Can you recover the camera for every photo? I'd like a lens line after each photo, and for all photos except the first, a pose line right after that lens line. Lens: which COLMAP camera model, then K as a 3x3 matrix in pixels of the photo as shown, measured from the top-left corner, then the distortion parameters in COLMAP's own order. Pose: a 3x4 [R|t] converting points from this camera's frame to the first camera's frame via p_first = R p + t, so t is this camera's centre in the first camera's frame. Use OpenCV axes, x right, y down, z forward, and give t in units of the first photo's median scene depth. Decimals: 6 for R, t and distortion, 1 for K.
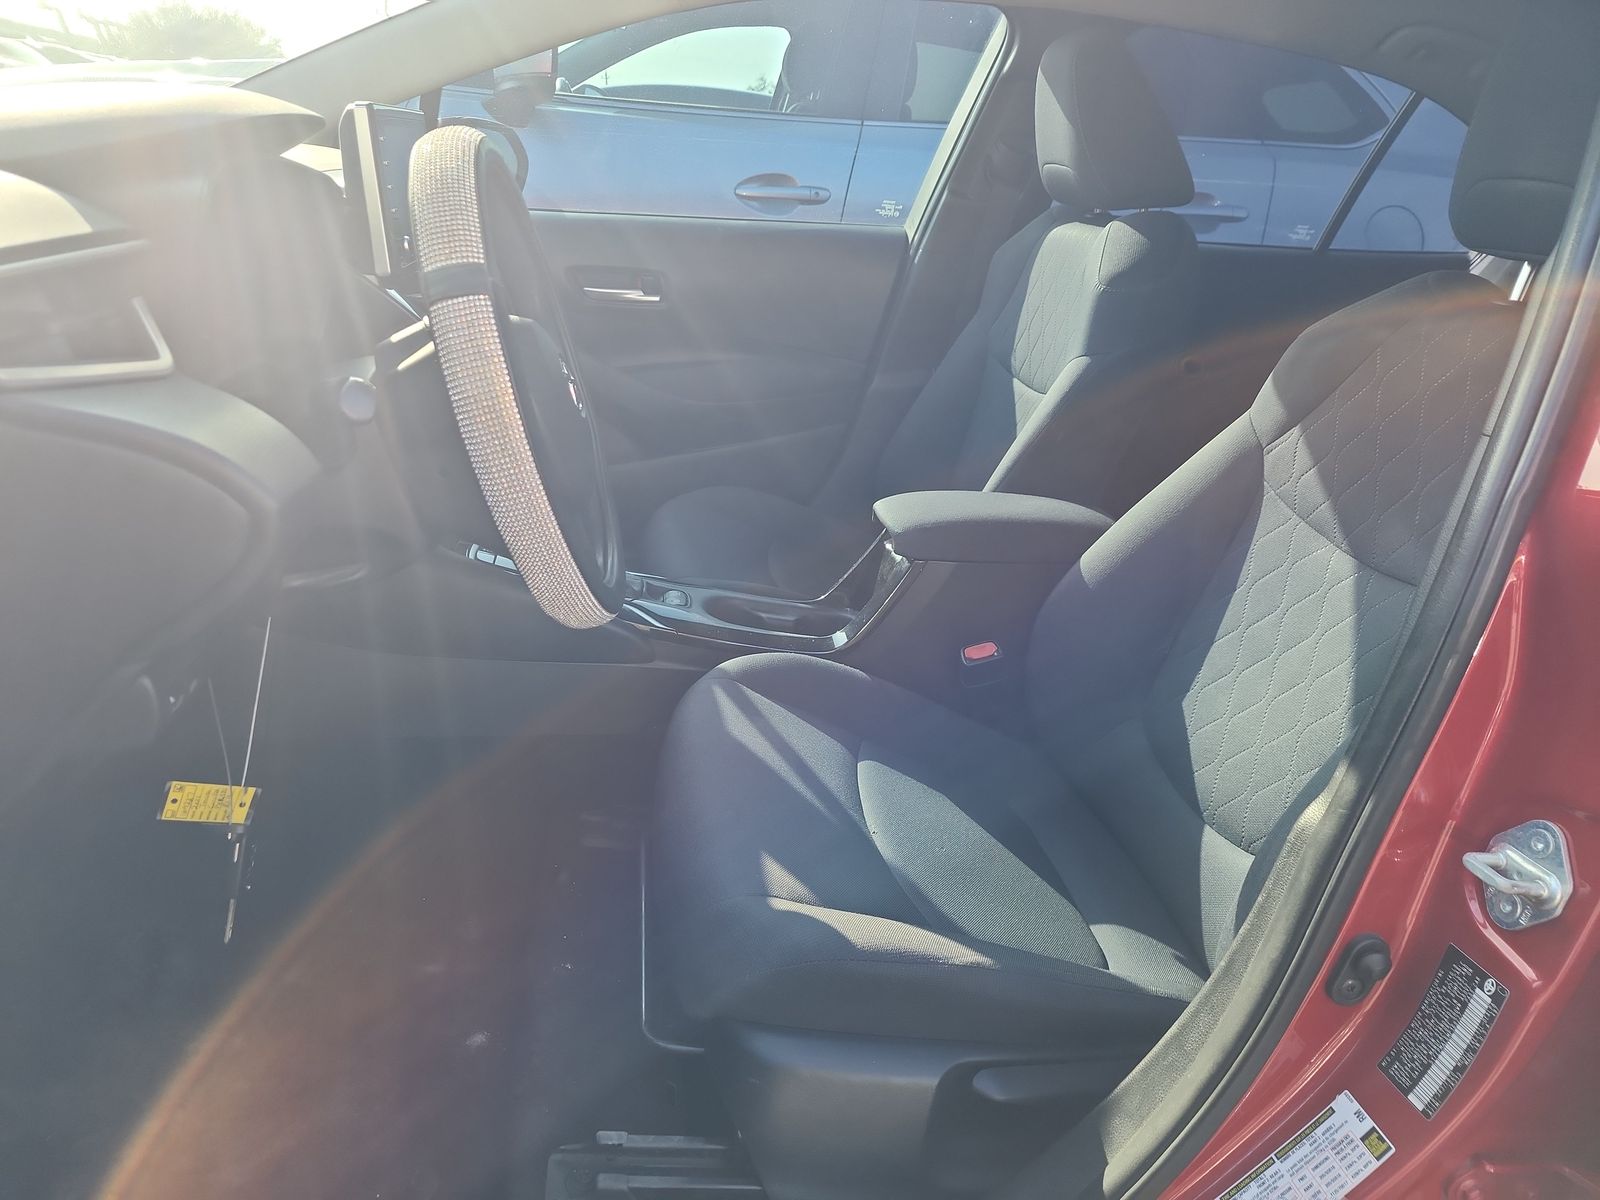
lens RADIAL K [[1087.7, 0, 790.7], [0, 1087.7, 597.0], [0, 0, 1]] dist [0.038466, -0.005422]
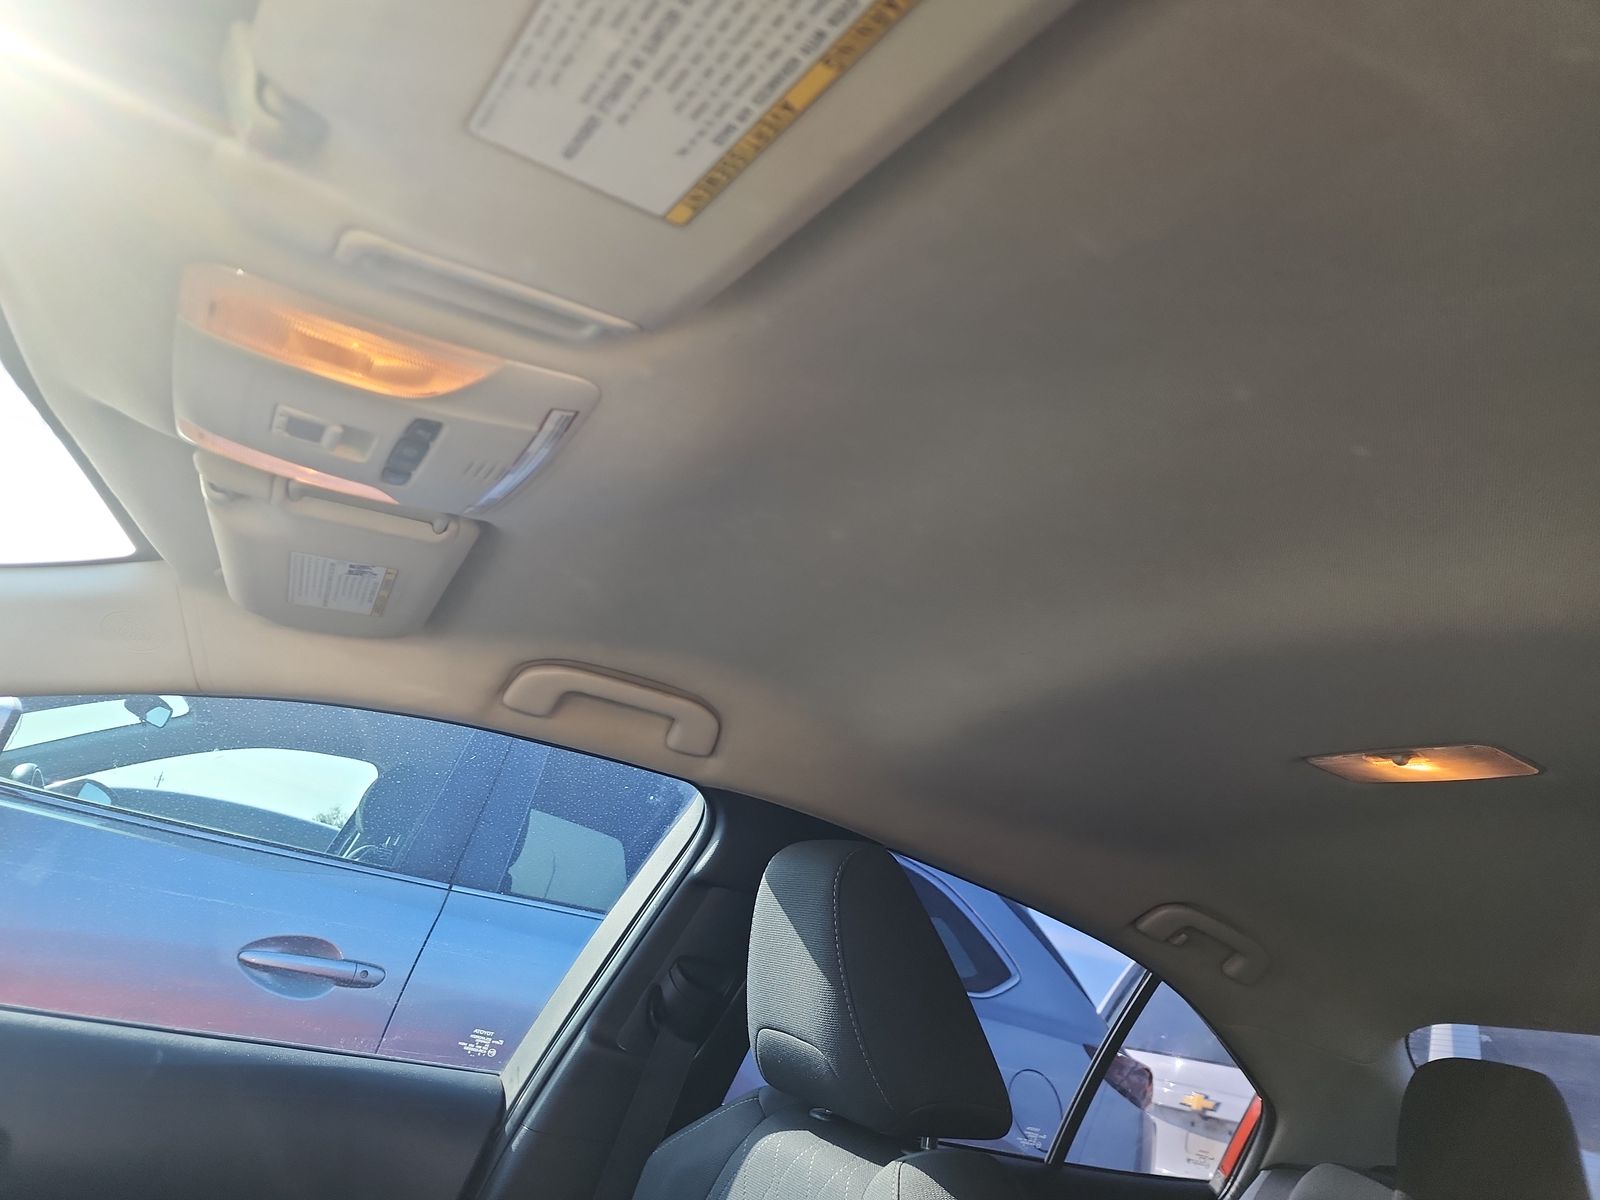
lens RADIAL K [[1087.7, 0, 792.5], [0, 1087.7, 603.6], [0, 0, 1]] dist [0.038466, -0.005422]
pose [[0.920006, 0.238861, 0.310699, 0.000781], [0.003361, 0.787958, -0.615720, -0.170057], [-0.391889, 0.567511, 0.724123, 0.347456]]
